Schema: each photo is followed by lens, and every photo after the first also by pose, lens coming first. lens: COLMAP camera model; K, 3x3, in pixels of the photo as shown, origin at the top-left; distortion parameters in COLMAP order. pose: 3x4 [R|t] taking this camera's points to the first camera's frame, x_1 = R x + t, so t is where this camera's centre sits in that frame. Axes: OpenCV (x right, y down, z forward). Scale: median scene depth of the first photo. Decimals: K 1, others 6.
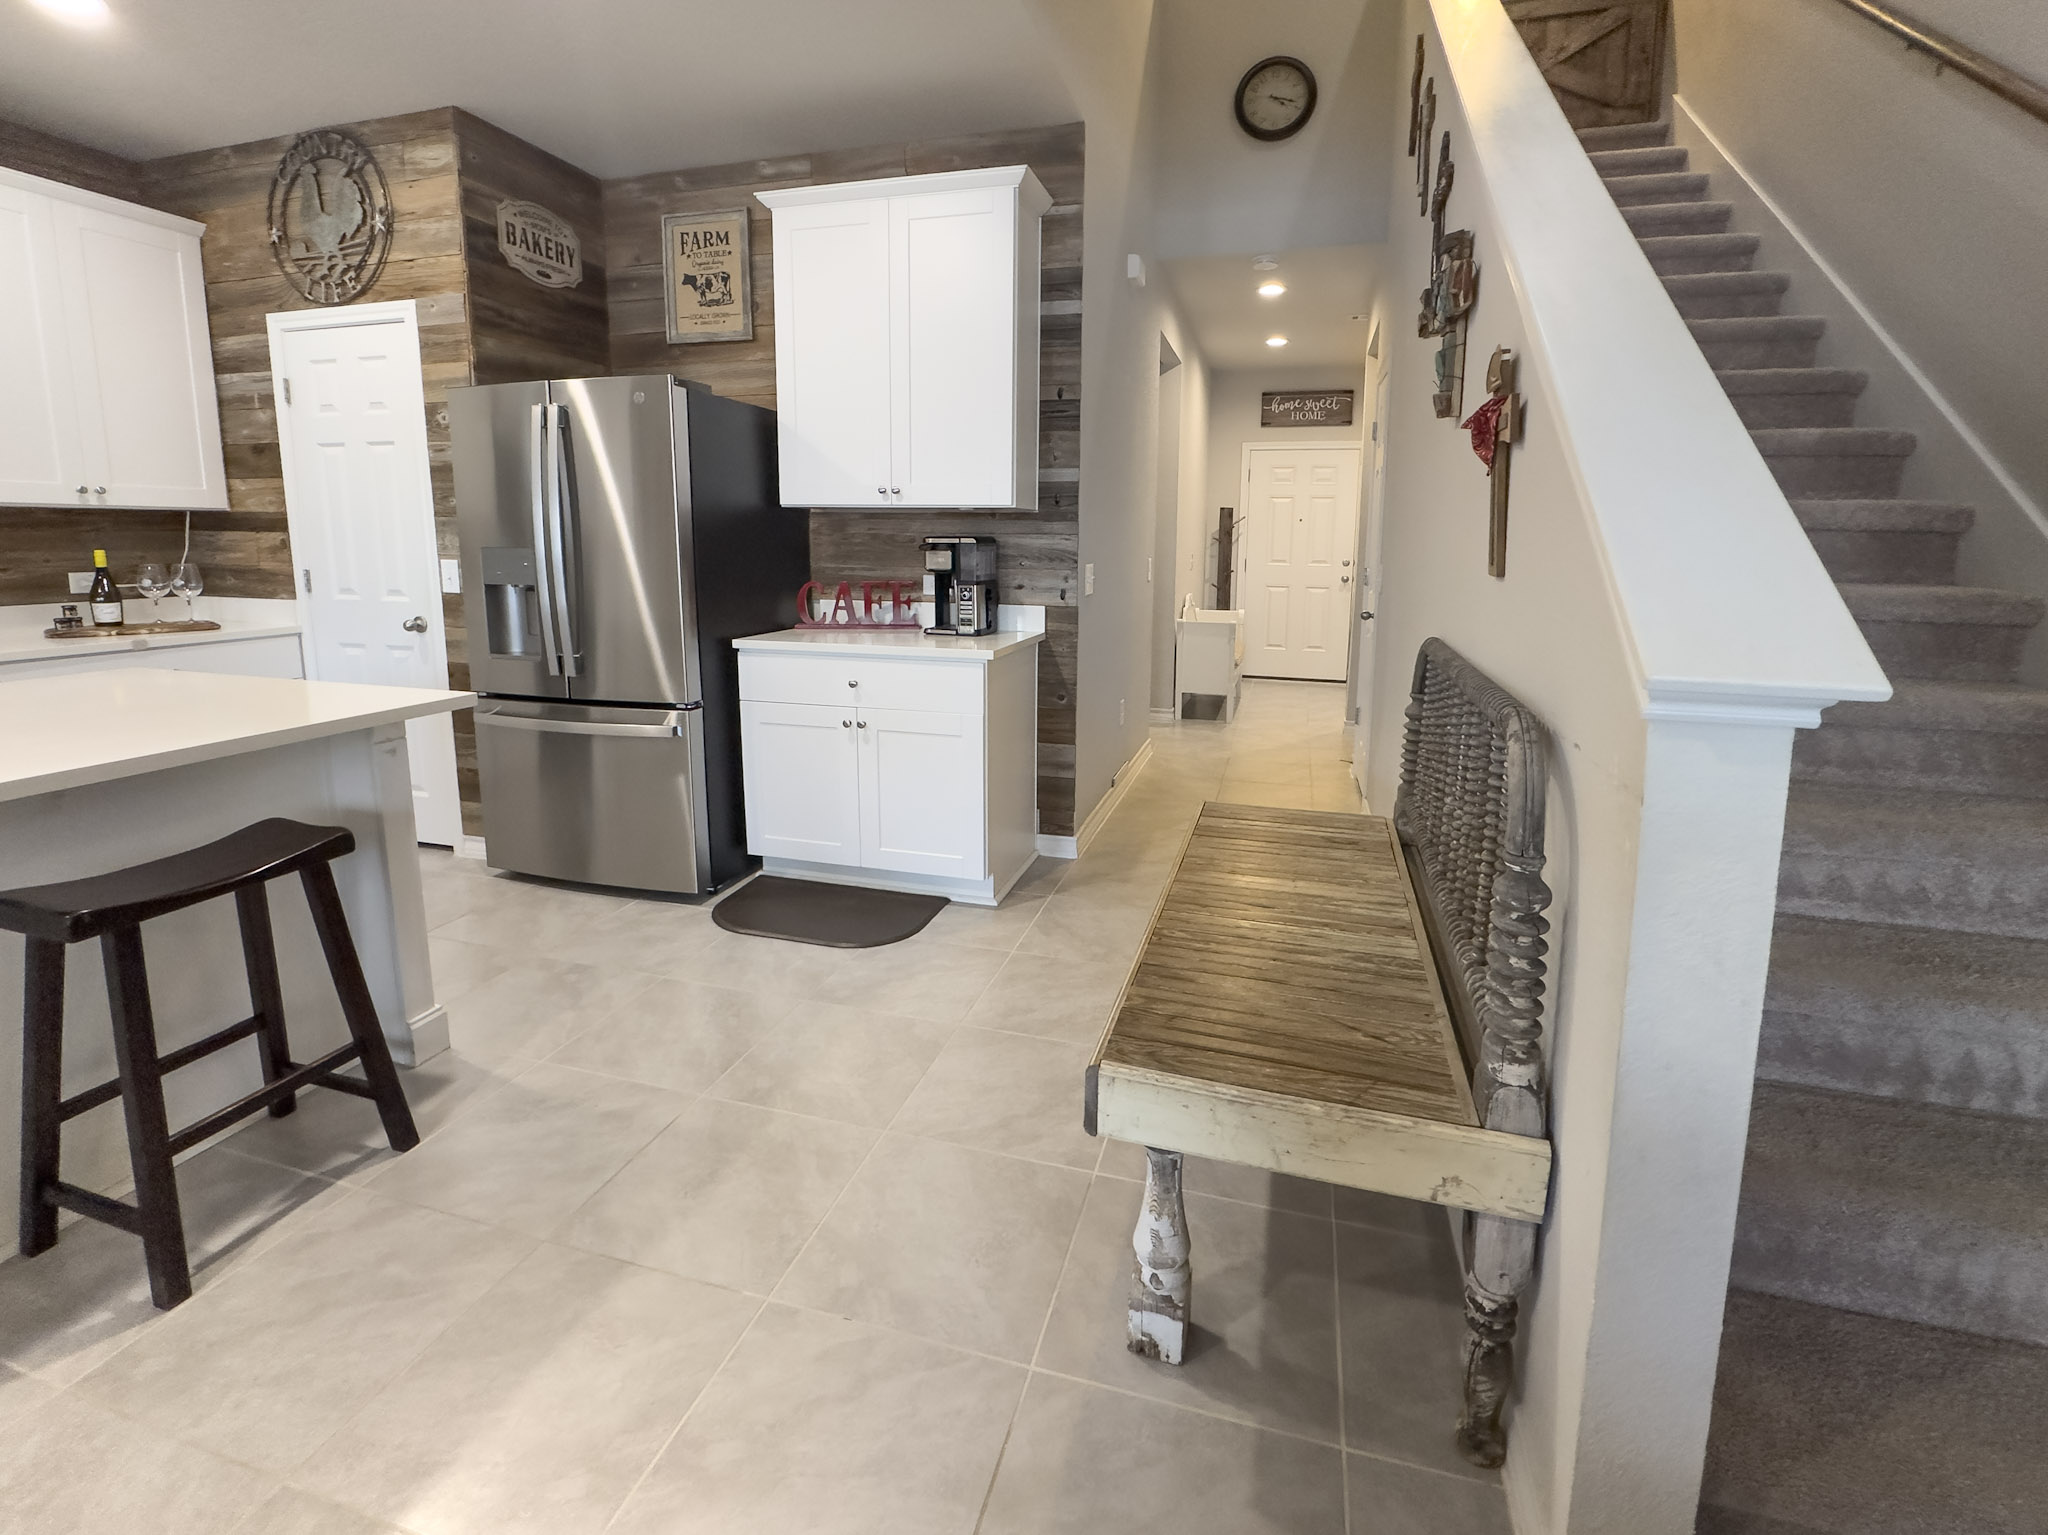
lens RADIAL K [[908.0, 0, 1061.4], [0, 908.0, 668.3], [0, 0, 1]] dist [-0.012278, 0.000789]
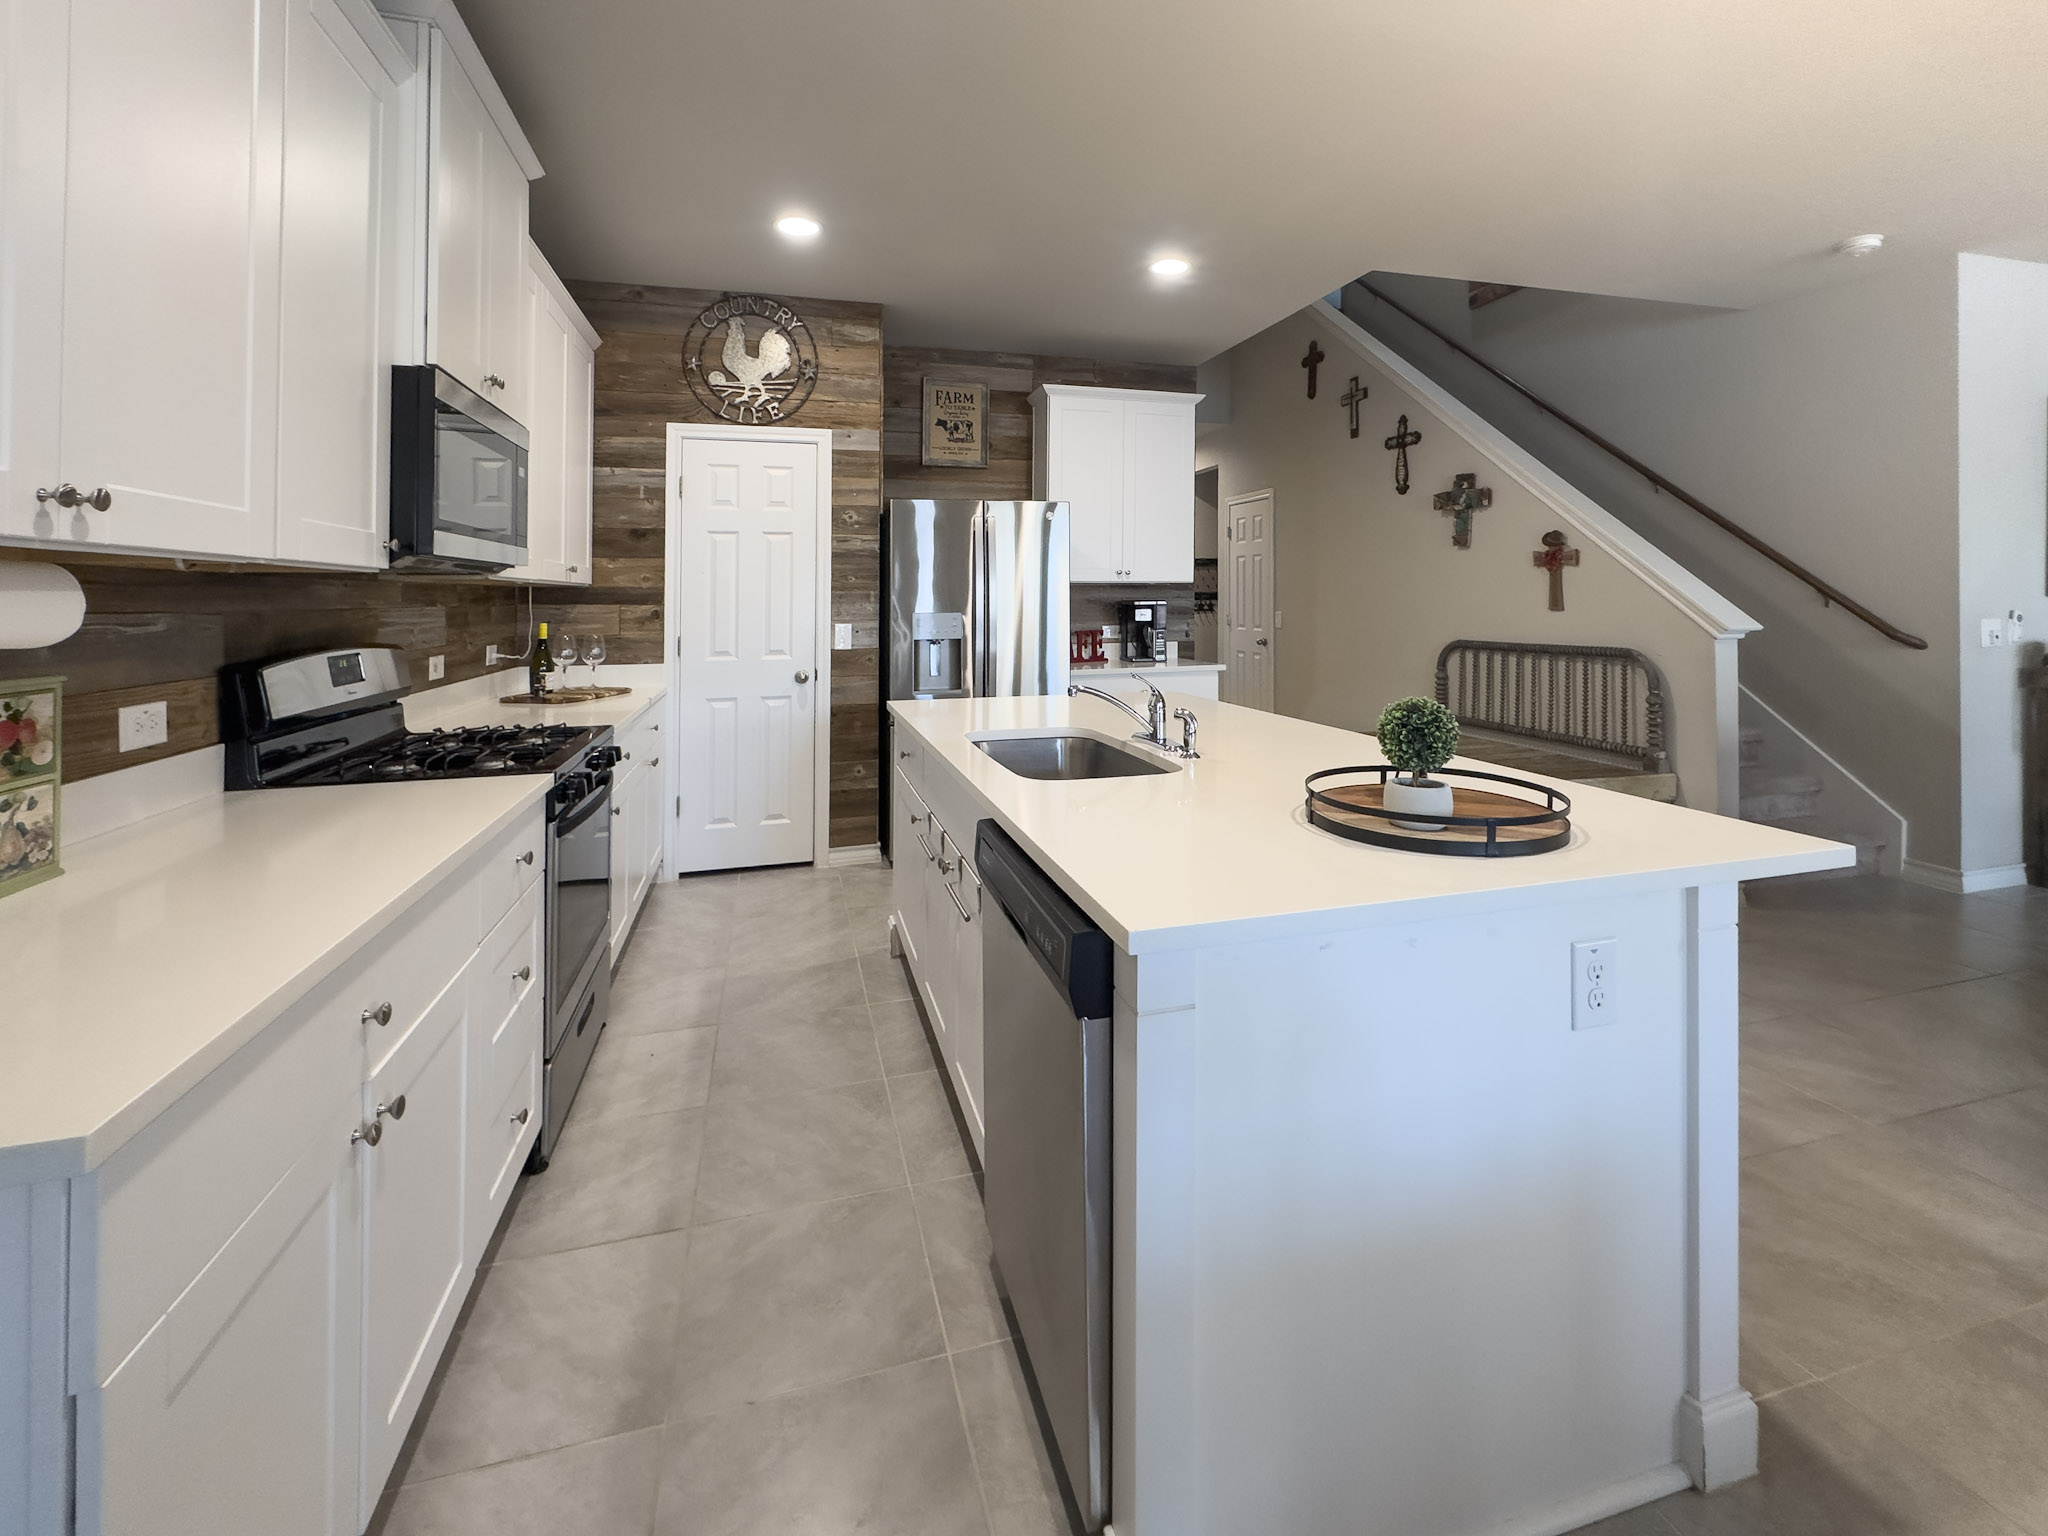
lens RADIAL K [[872.5, 0, 1025.7], [0, 872.5, 594.0], [0, 0, 1]] dist [-0.027202, 0.002689]
pose [[0.855067, -0.009463, 0.518430, -1.057913], [0.090799, 0.987117, -0.131742, 0.023196], [-0.510505, 0.159721, 0.844911, -0.174748]]
